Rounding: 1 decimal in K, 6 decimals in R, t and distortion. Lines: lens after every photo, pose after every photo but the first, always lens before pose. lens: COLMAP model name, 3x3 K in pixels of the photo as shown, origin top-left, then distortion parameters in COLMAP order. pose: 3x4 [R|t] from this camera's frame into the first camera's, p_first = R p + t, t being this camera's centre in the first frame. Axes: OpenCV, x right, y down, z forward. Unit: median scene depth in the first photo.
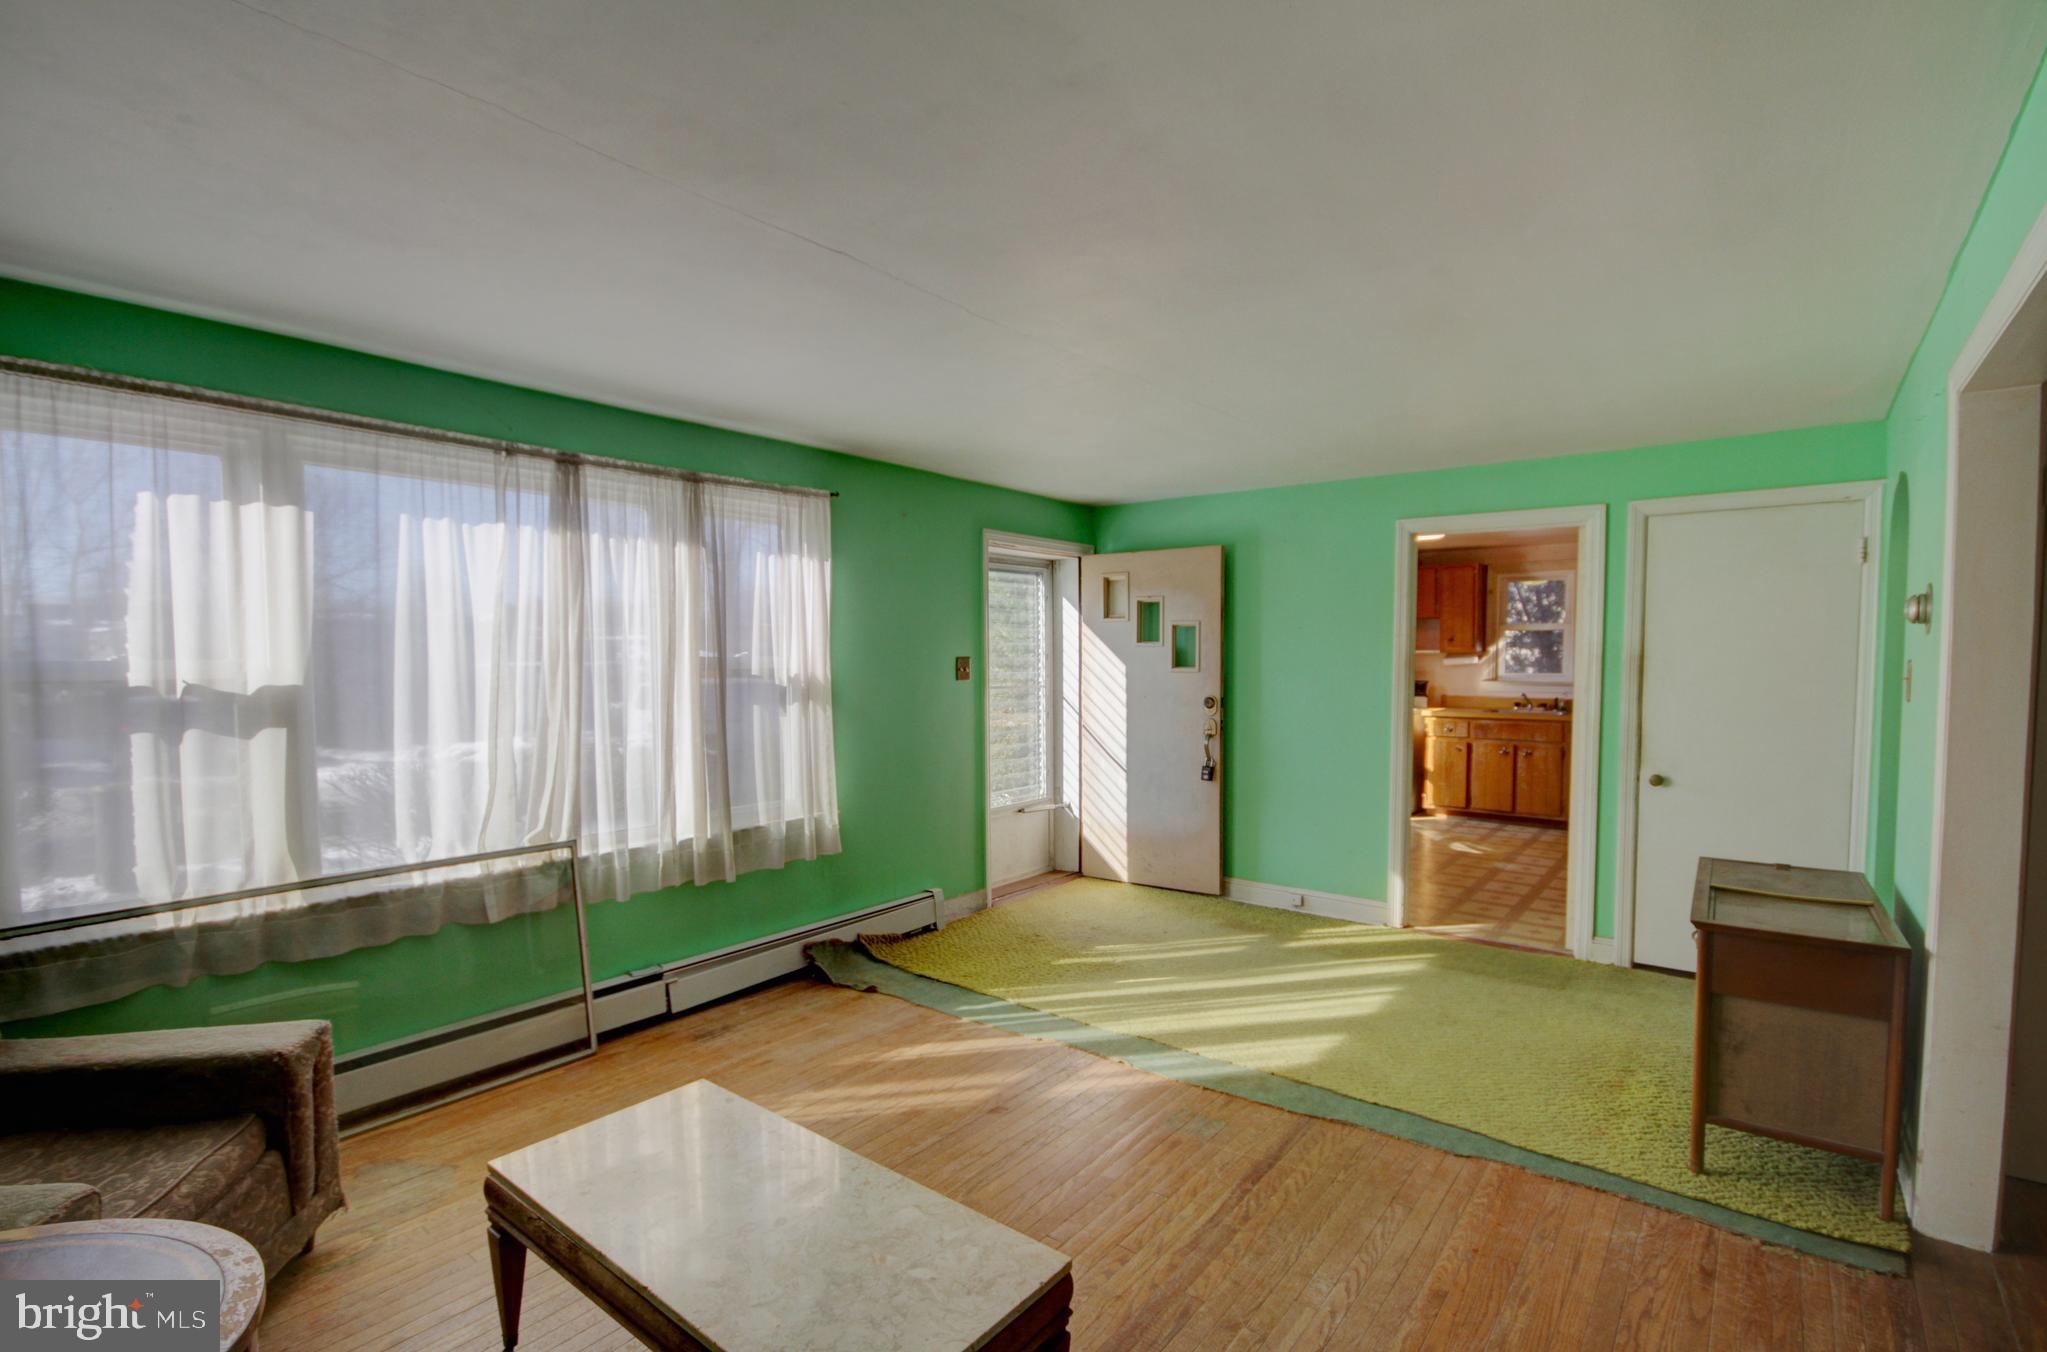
lens RADIAL K [[934.9, 0, 1020.8], [0, 934.9, 675.0], [0, 0, 1]] dist [-0.003947, 0.001105]
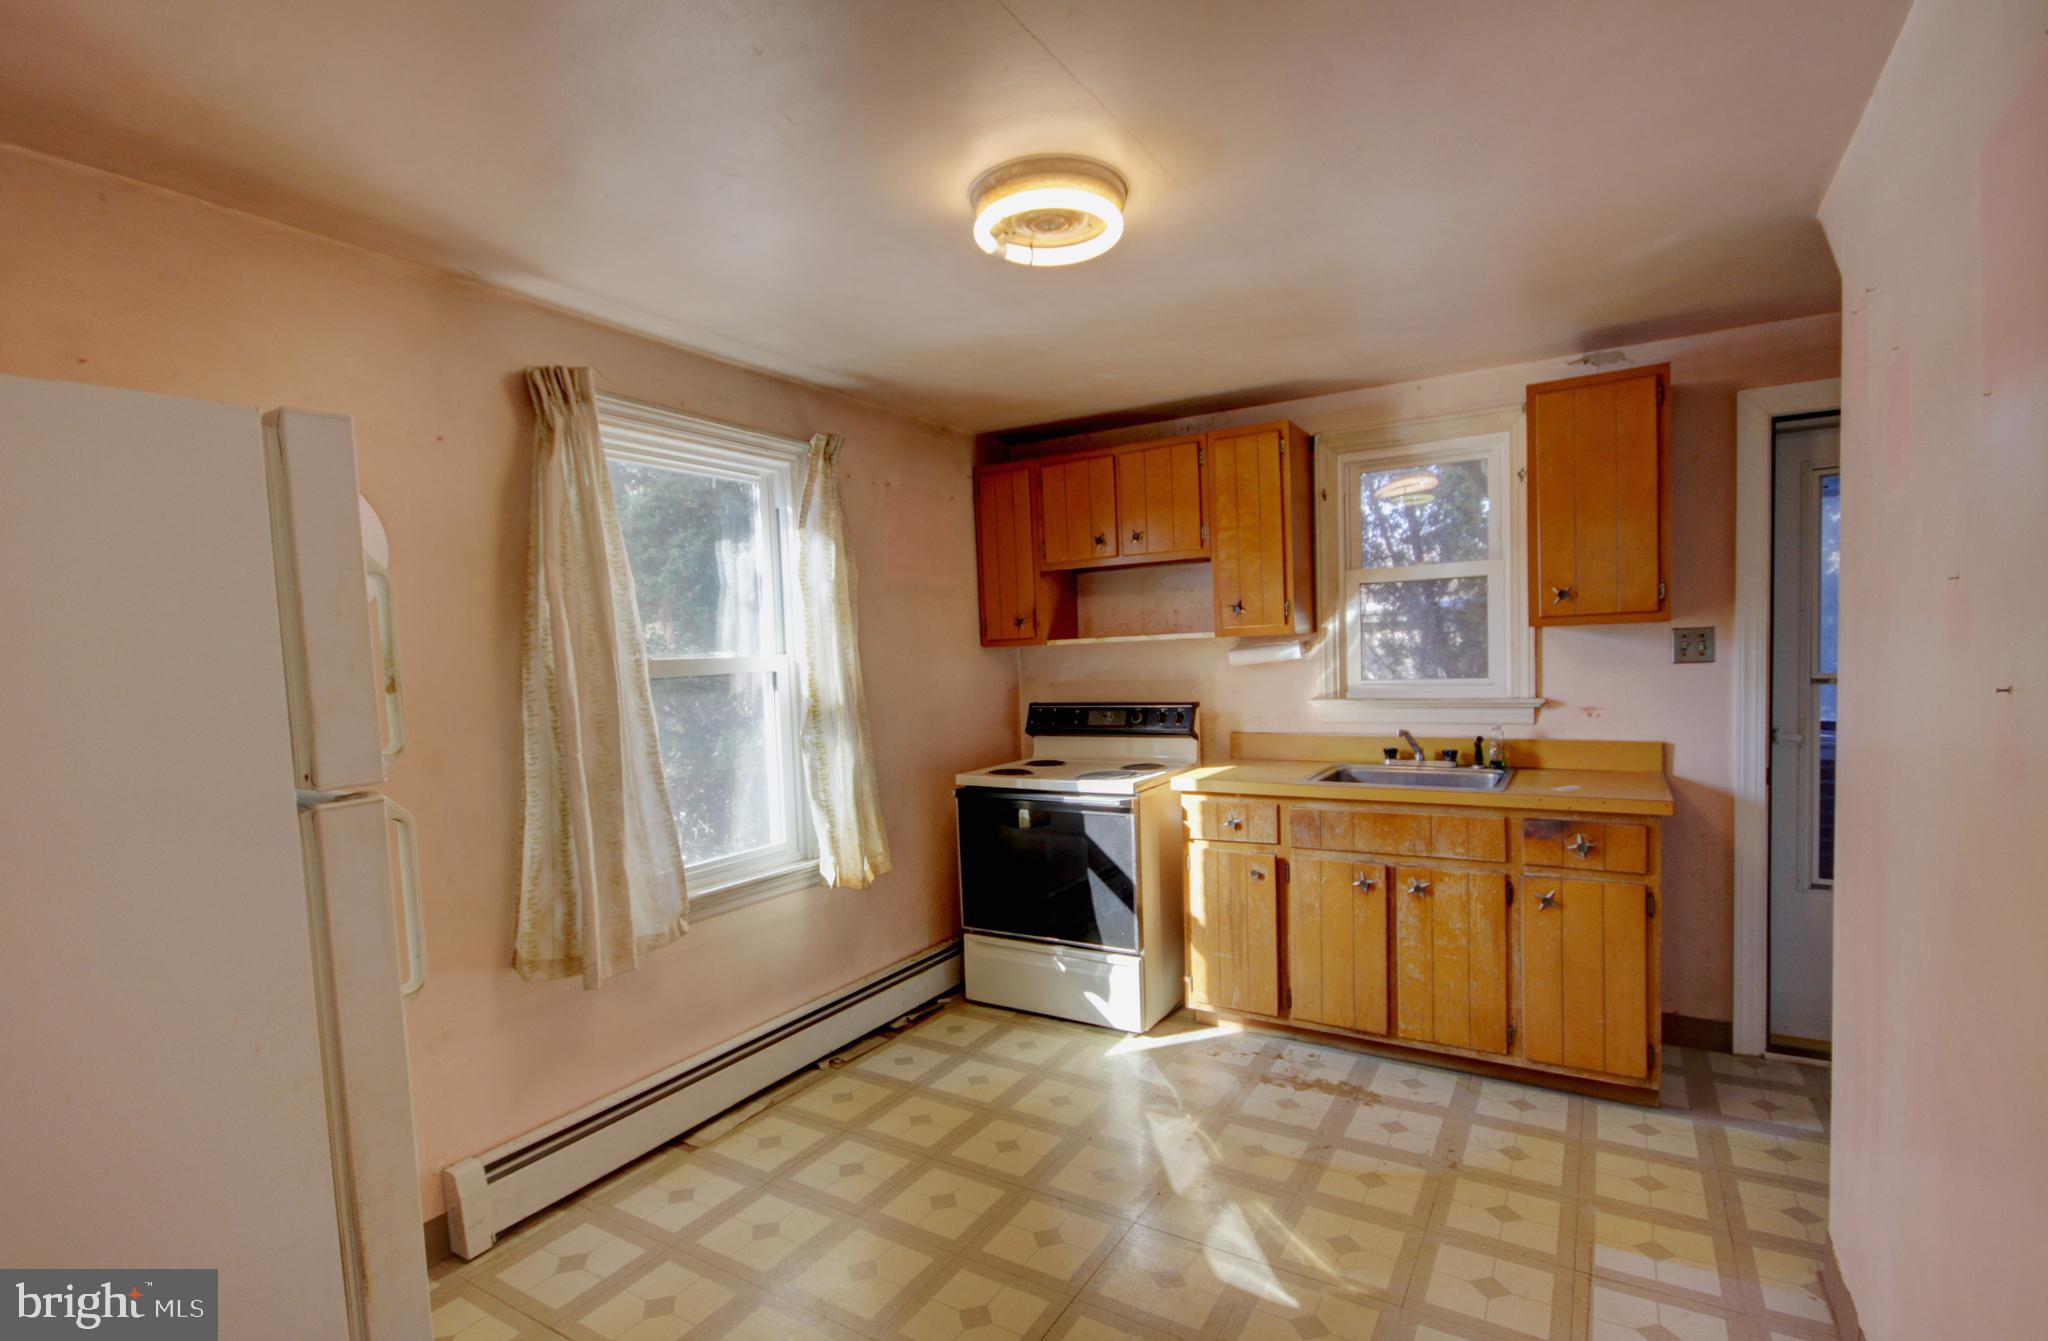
lens RADIAL K [[958.3, 0, 1021.9], [0, 958.3, 672.3], [0, 0, 1]] dist [0.004921, 0.000074]
pose [[0.992174, -0.035654, 0.119668, 0.310391], [0.036190, 0.999342, -0.002310, -0.010425], [-0.119507, 0.006622, 0.992811, 0.579380]]
